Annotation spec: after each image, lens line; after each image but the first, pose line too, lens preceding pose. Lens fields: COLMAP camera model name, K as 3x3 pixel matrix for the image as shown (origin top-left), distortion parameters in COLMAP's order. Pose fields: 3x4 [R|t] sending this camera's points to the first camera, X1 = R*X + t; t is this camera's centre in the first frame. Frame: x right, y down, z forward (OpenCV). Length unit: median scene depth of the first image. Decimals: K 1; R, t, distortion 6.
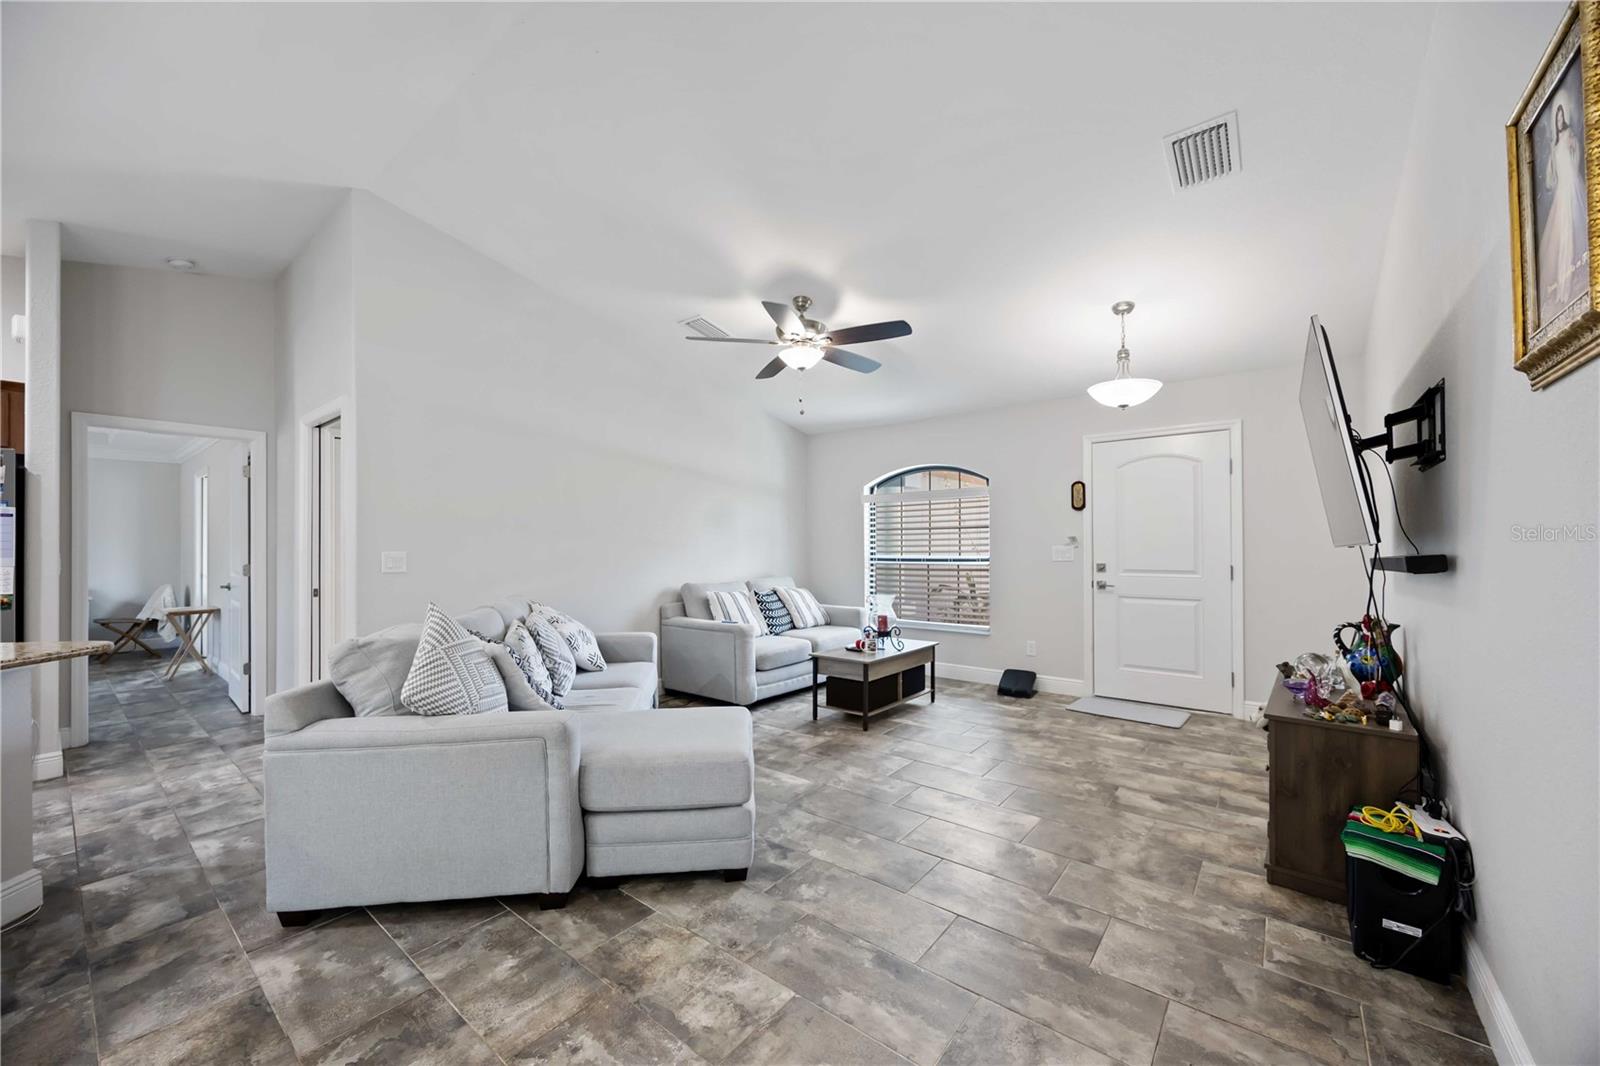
lens RADIAL K [[611.0, 0, 802.4], [0, 611.0, 537.2], [0, 0, 1]] dist [-0.006223, 0.001544]
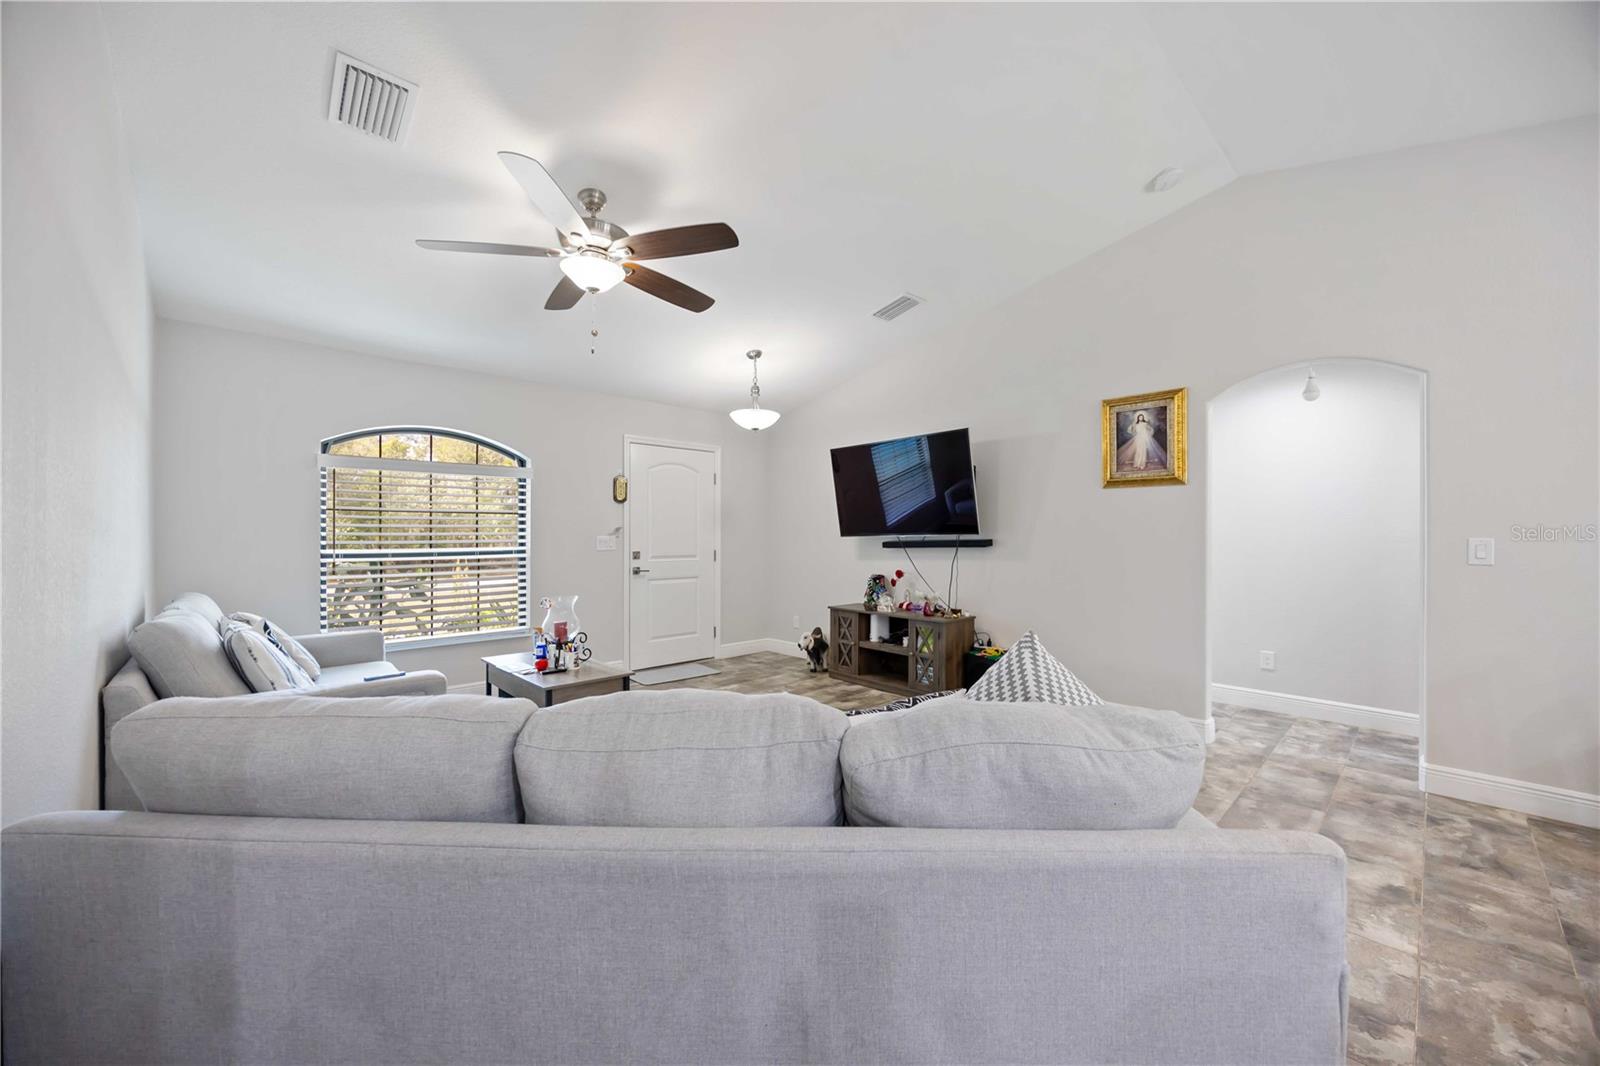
lens RADIAL K [[603.2, 0, 800.0], [0, 603.2, 538.0], [0, 0, 1]] dist [-0.002484, 0.000102]
pose [[0.133822, 0.000614, 0.991005, -0.886320], [-0.014941, 0.999887, 0.001398, 0.019266], [-0.990893, -0.014993, 0.133816, 0.865349]]
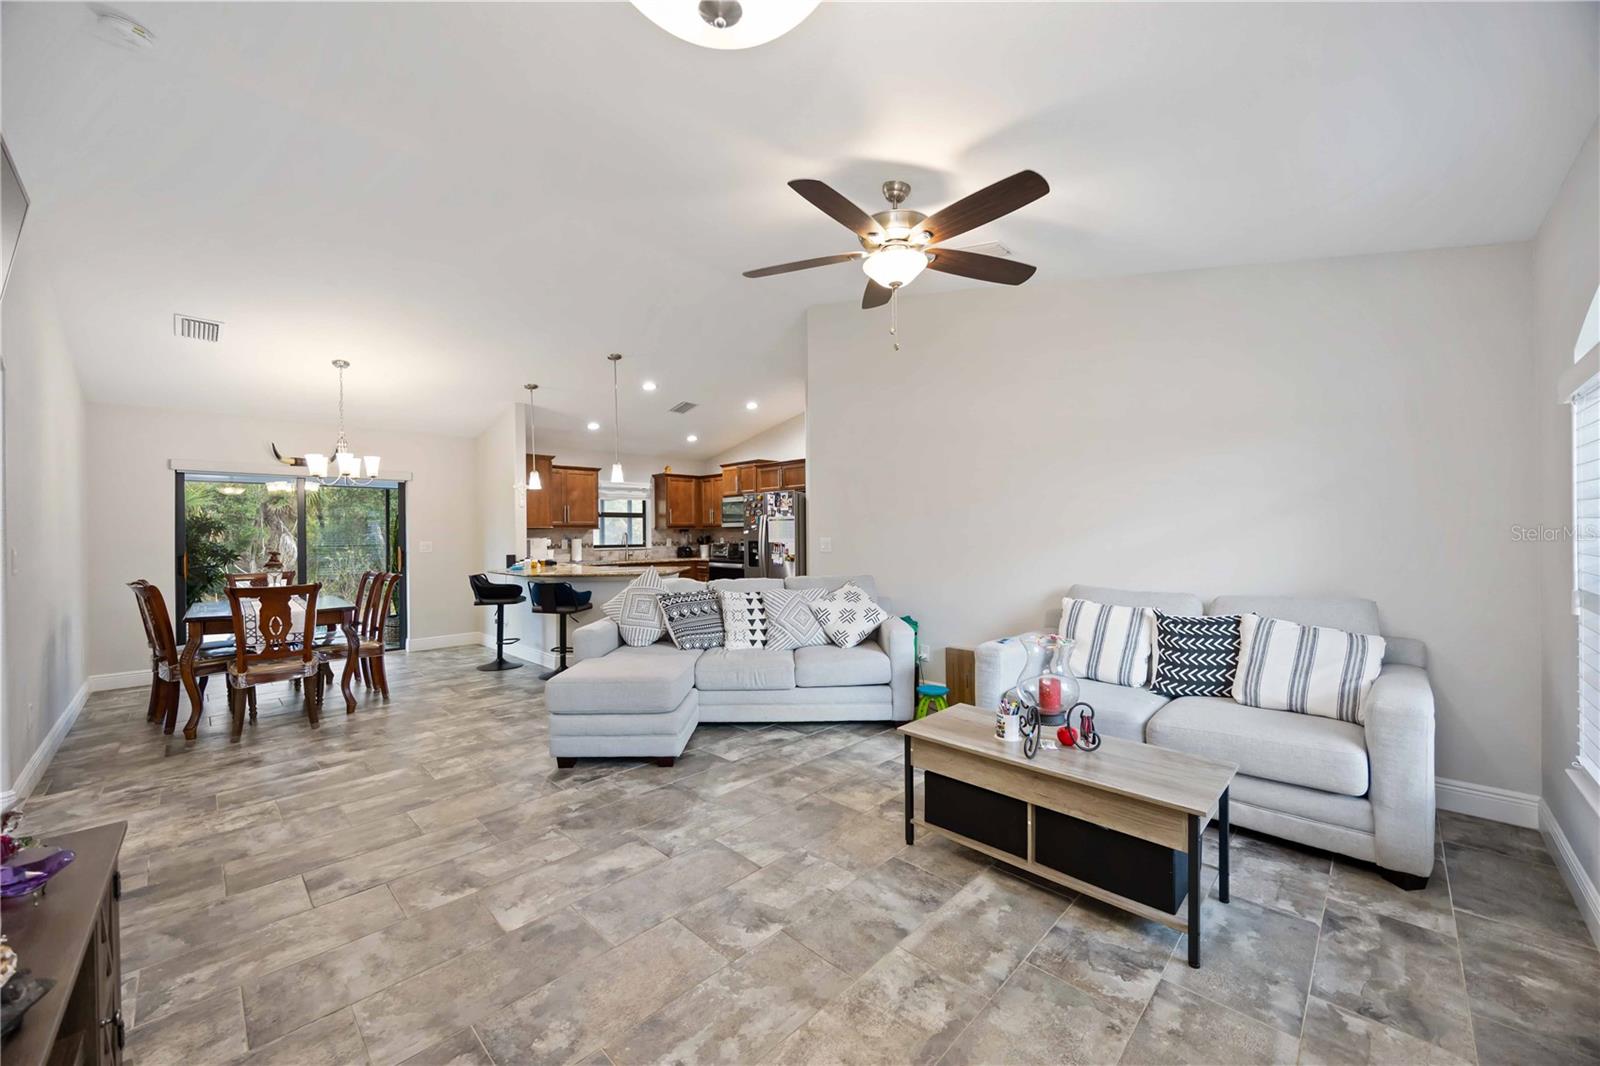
lens RADIAL K [[603.2, 0, 788.3], [0, 603.2, 530.6], [0, 0, 1]] dist [-0.002484, 0.000102]
pose [[-0.114257, 0.000327, -0.993451, 0.925123], [0.023330, 0.999725, -0.002354, 0.008405], [0.993177, -0.023446, -0.114233, 1.251649]]
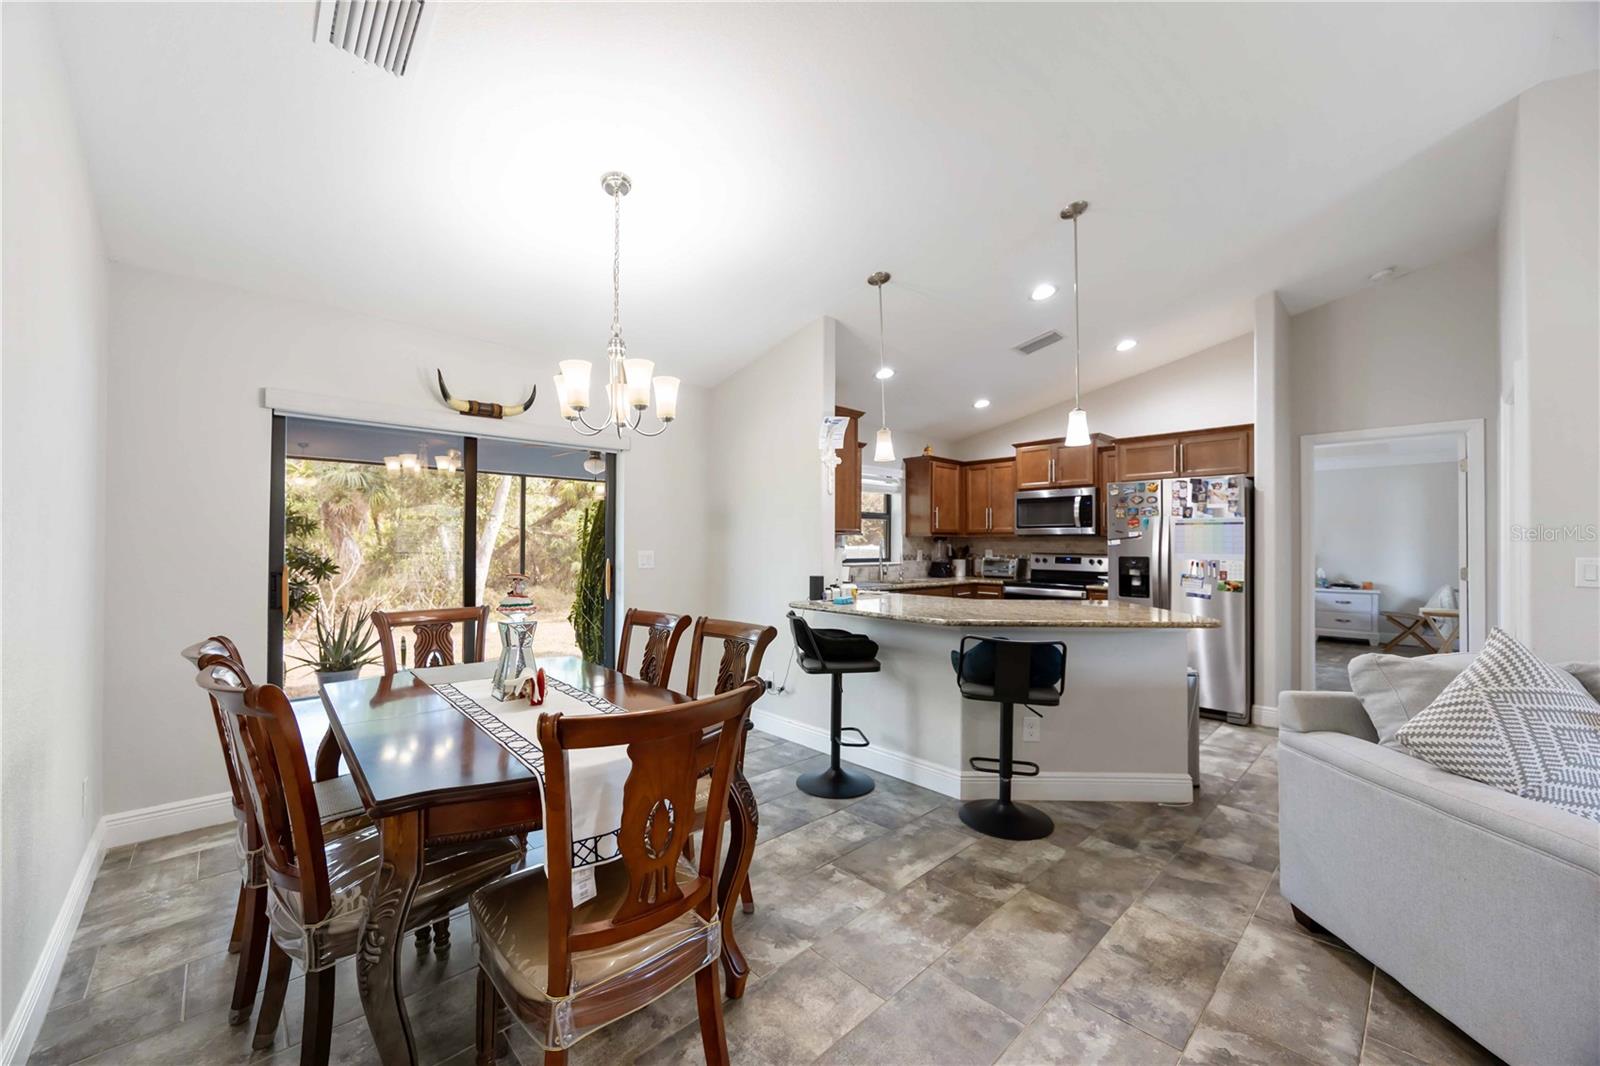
lens RADIAL K [[603.2, 0, 797.4], [0, 603.2, 542.3], [0, 0, 1]] dist [-0.002484, 0.000102]
pose [[-0.136000, 0.000631, -0.990709, 0.172246], [0.009925, 0.999950, -0.000725, -0.002888], [0.990659, -0.009931, -0.136000, 0.198405]]
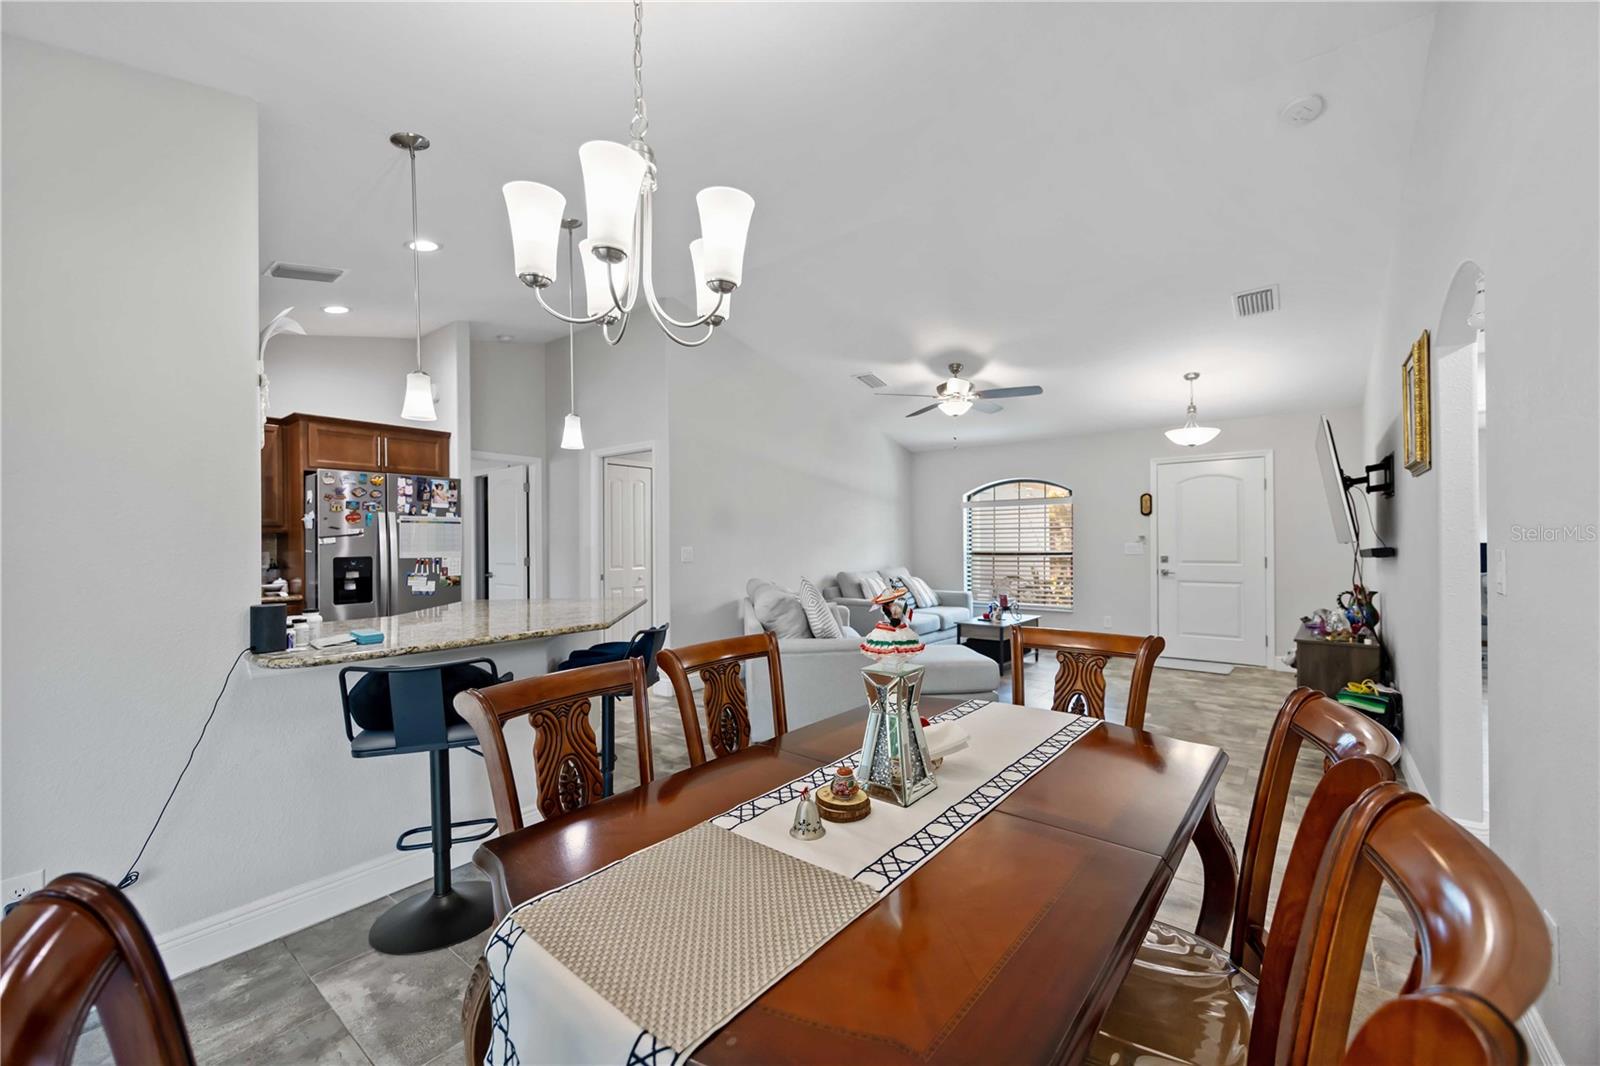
lens RADIAL K [[637.9, 0, 801.6], [0, 637.9, 535.0], [0, 0, 1]] dist [0.006764, -0.000185]
pose [[0.999992, -0.001424, 0.003740, -0.468153], [0.001417, 0.999997, 0.001897, -0.009228], [-0.003742, -0.001892, 0.999991, -0.589473]]
